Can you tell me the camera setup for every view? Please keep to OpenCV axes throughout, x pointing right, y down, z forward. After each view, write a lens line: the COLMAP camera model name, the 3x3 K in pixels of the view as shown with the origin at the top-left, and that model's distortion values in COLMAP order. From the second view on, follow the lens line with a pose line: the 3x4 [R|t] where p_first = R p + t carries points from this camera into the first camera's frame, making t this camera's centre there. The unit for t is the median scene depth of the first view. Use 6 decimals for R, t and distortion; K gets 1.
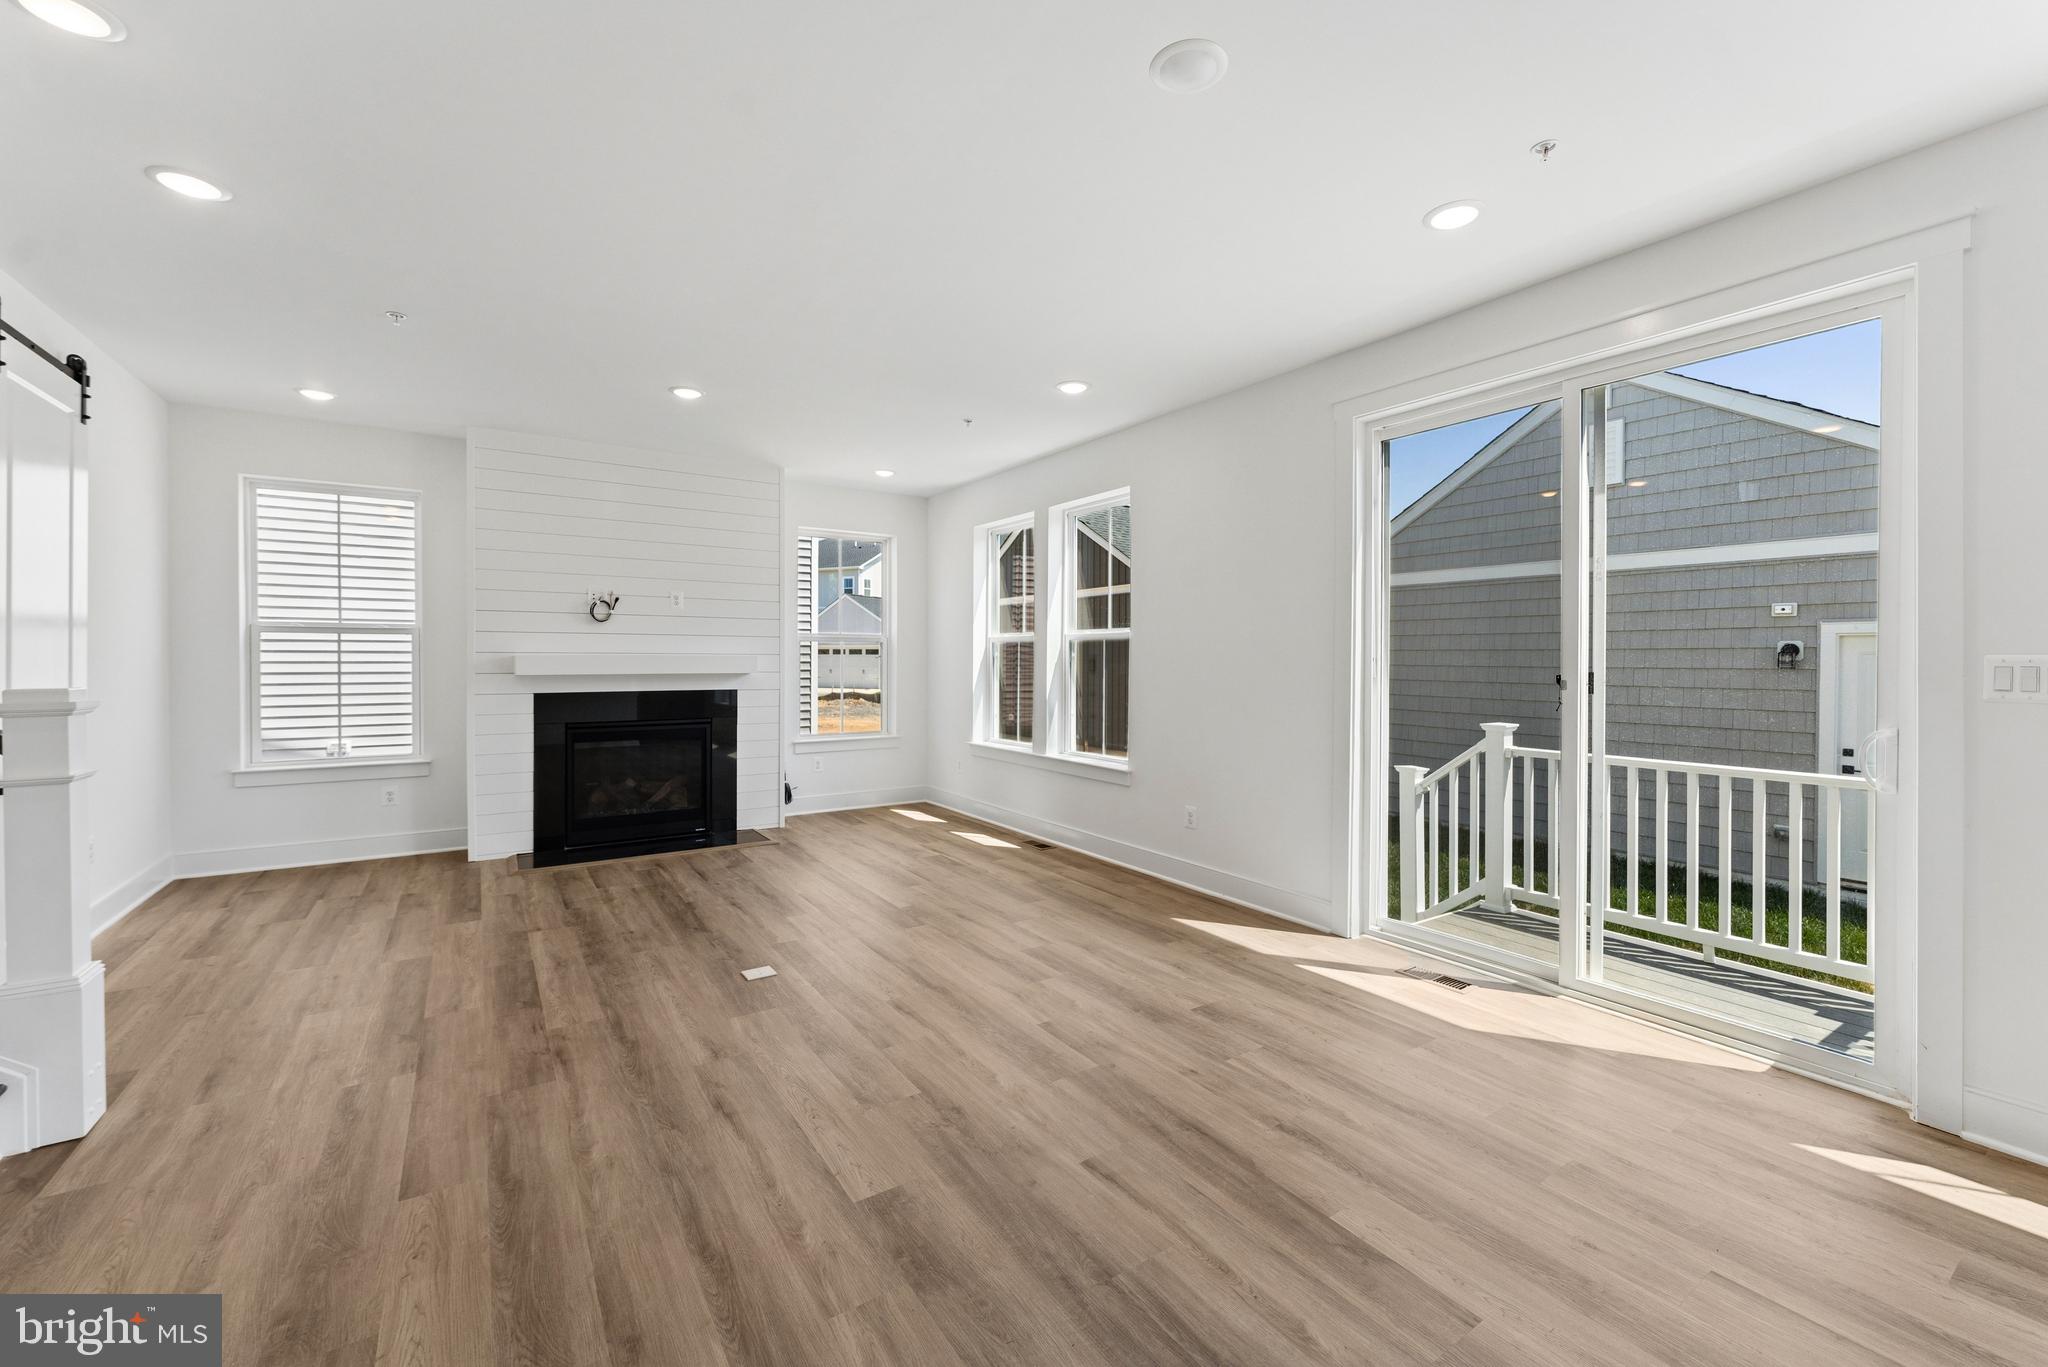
lens RADIAL K [[828.6, 0, 1033.0], [0, 828.6, 664.8], [0, 0, 1]] dist [0.001323, -0.000148]
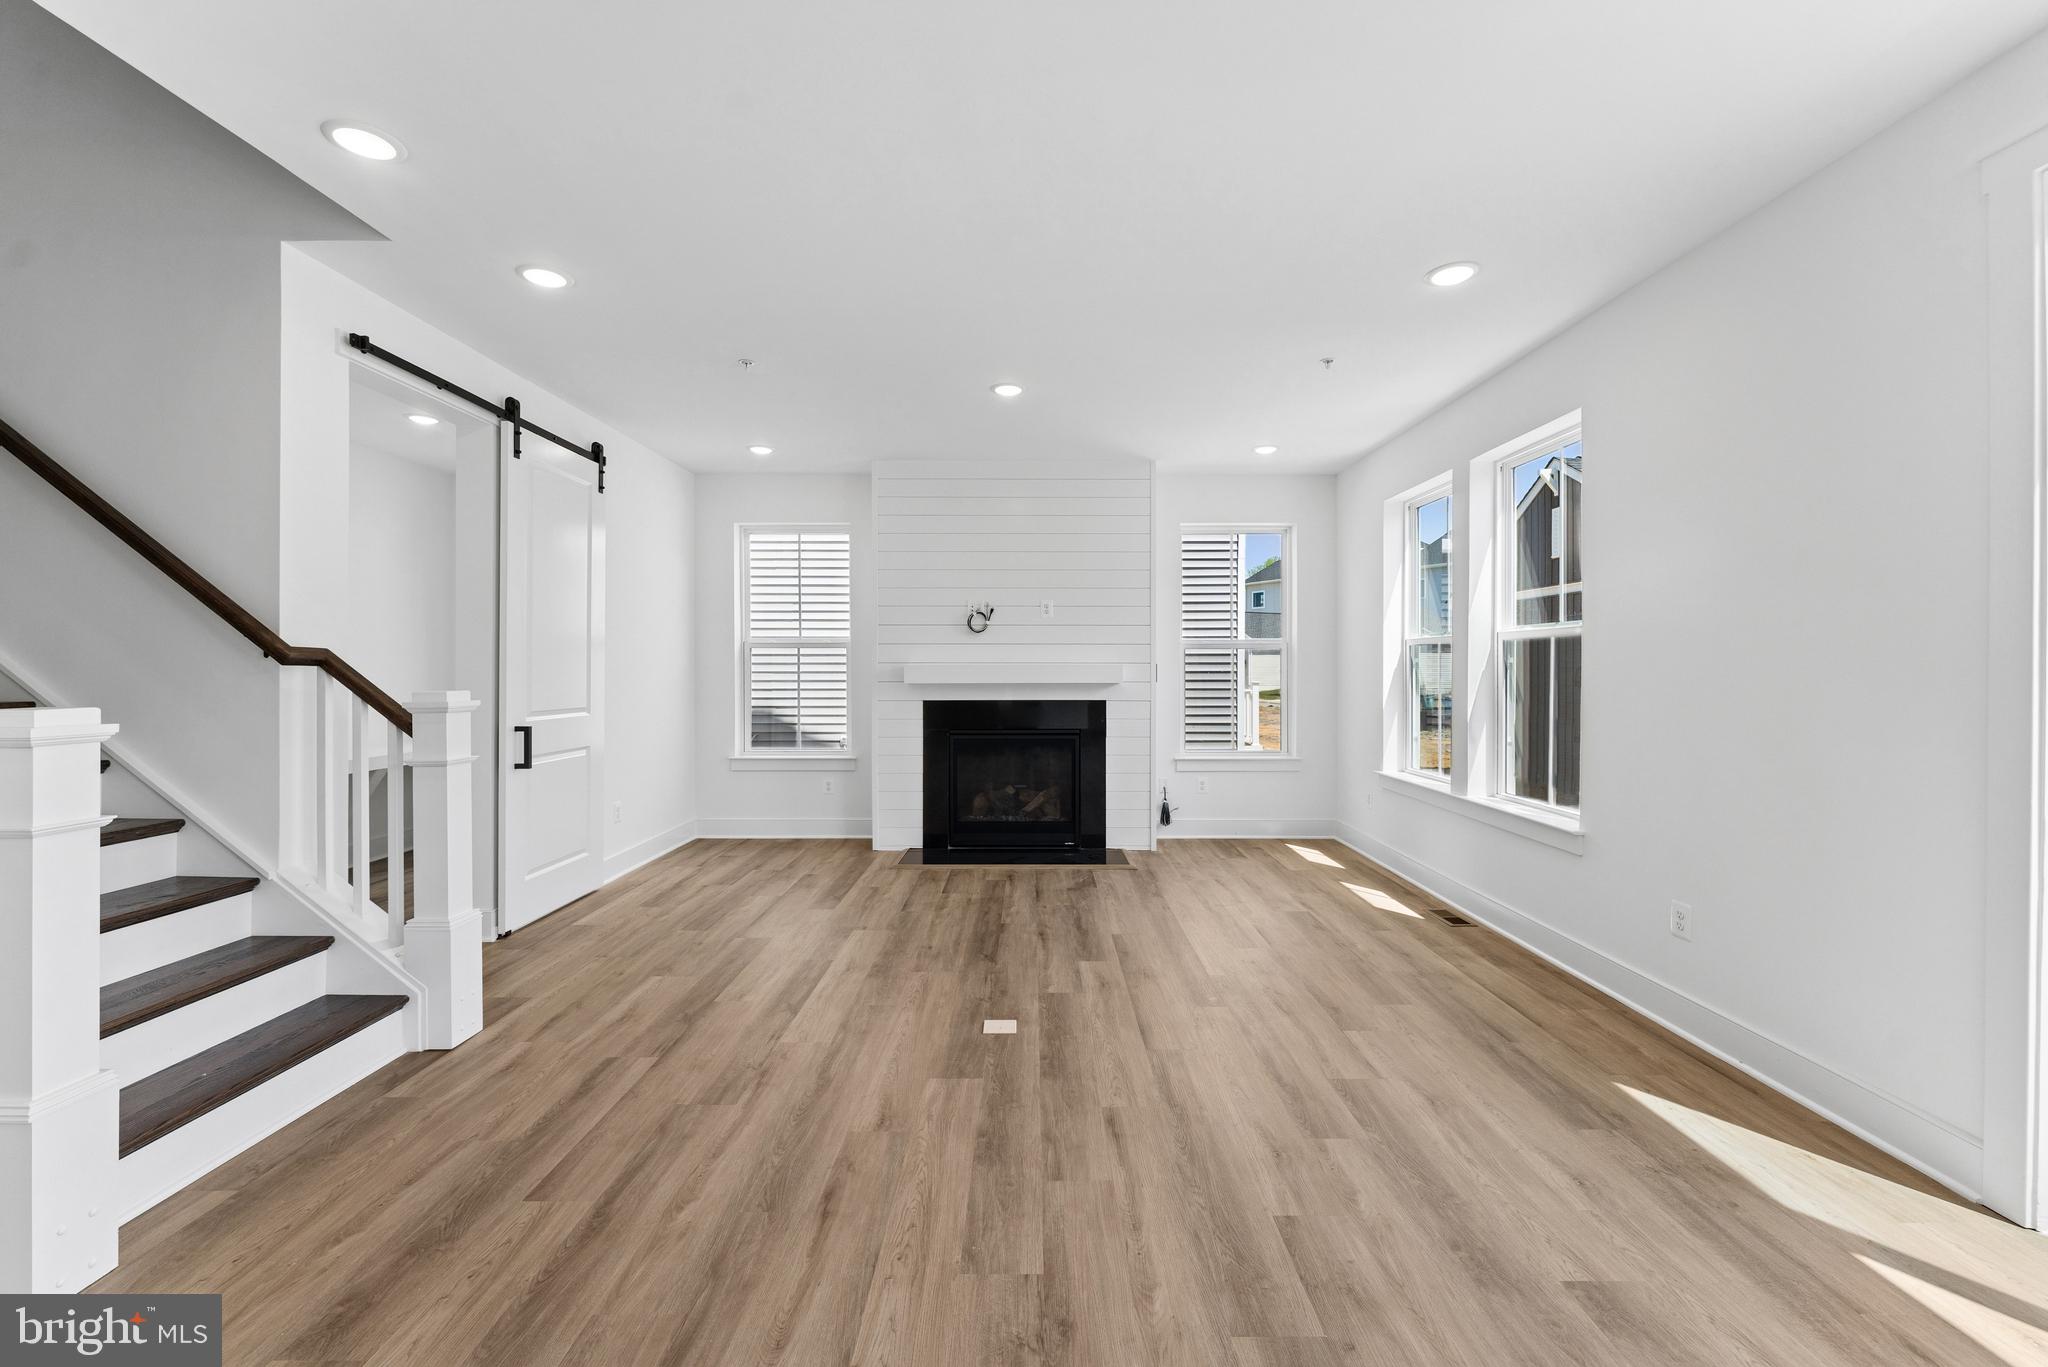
lens RADIAL K [[833.3, 0, 1030.9], [0, 833.3, 663.6], [0, 0, 1]] dist [0.001165, -0.000282]
pose [[0.829484, -0.005731, -0.558501, 0.146926], [-0.001818, 0.999914, -0.012960, 0.000499], [0.558528, 0.011766, 0.829402, 0.222541]]
